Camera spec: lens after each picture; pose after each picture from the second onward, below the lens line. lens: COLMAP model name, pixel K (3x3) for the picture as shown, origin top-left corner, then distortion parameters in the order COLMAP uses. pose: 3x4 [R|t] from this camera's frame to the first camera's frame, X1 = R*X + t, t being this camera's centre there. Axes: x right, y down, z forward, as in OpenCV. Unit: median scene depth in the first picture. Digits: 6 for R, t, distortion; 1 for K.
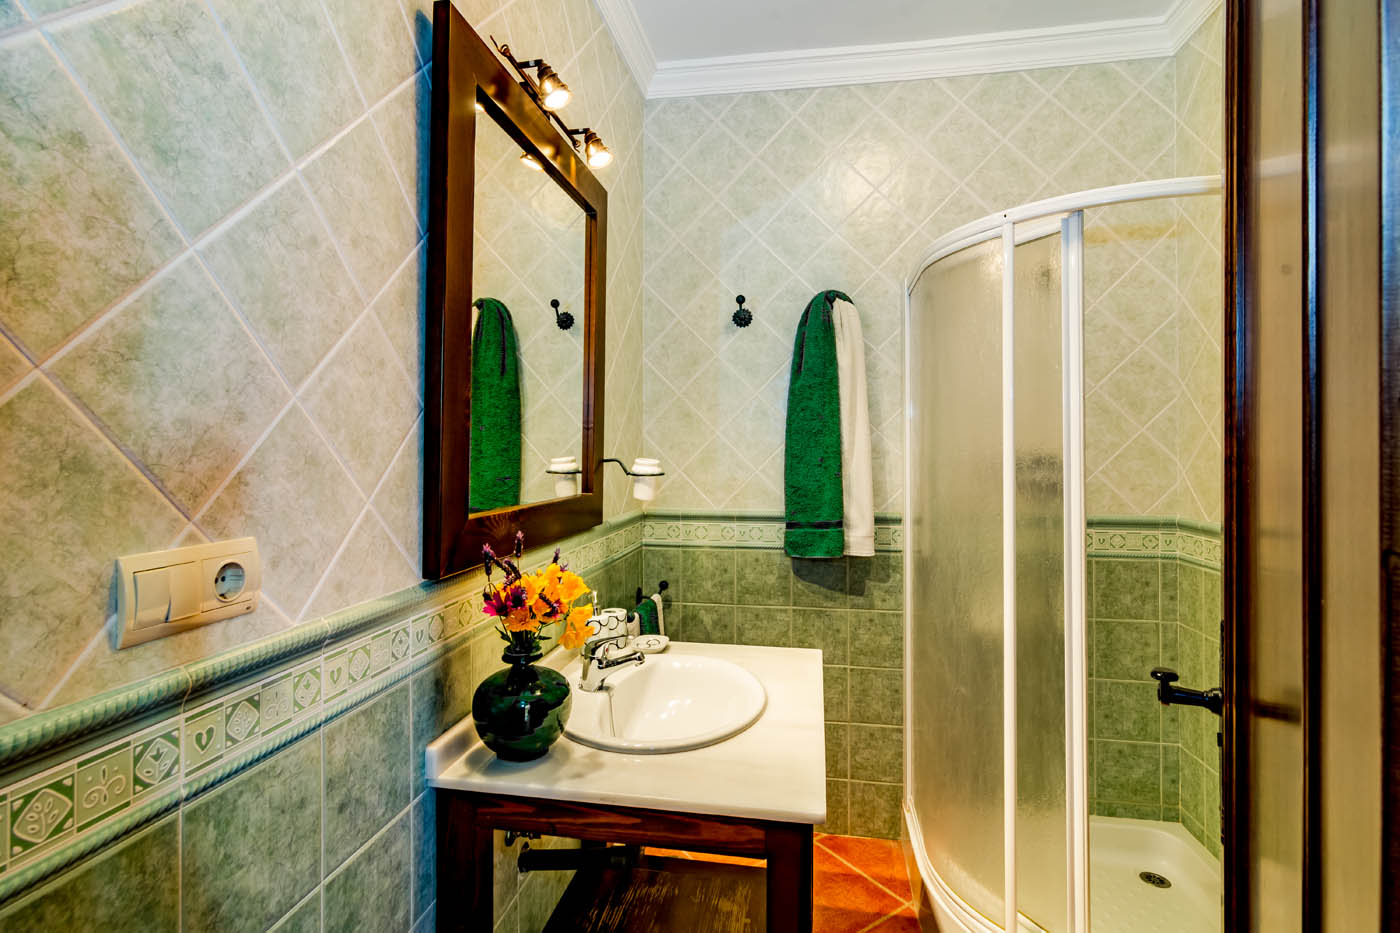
lens RADIAL K [[682.6, 0, 698.3], [0, 682.6, 447.5], [0, 0, 1]] dist [-0.003969, -0.000176]
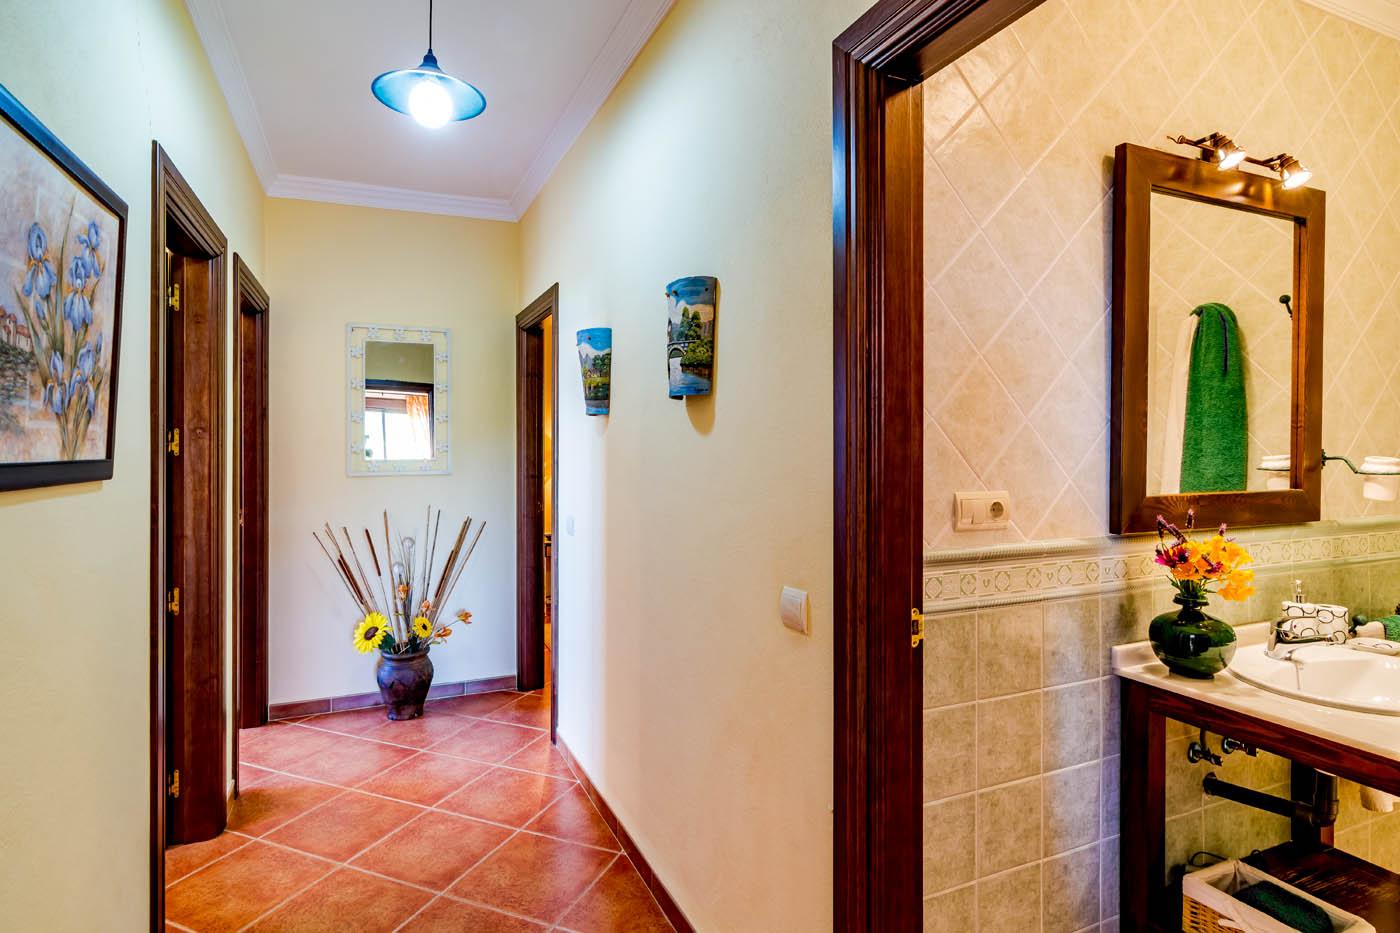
lens RADIAL K [[728.8, 0, 696.7], [0, 728.8, 447.6], [0, 0, 1]] dist [-0.001867, -0.000384]
pose [[0.558134, -0.003208, -0.829745, 0.401863], [0.003162, 0.999993, -0.001740, 0.003197], [0.829745, -0.001652, 0.558140, -0.621641]]
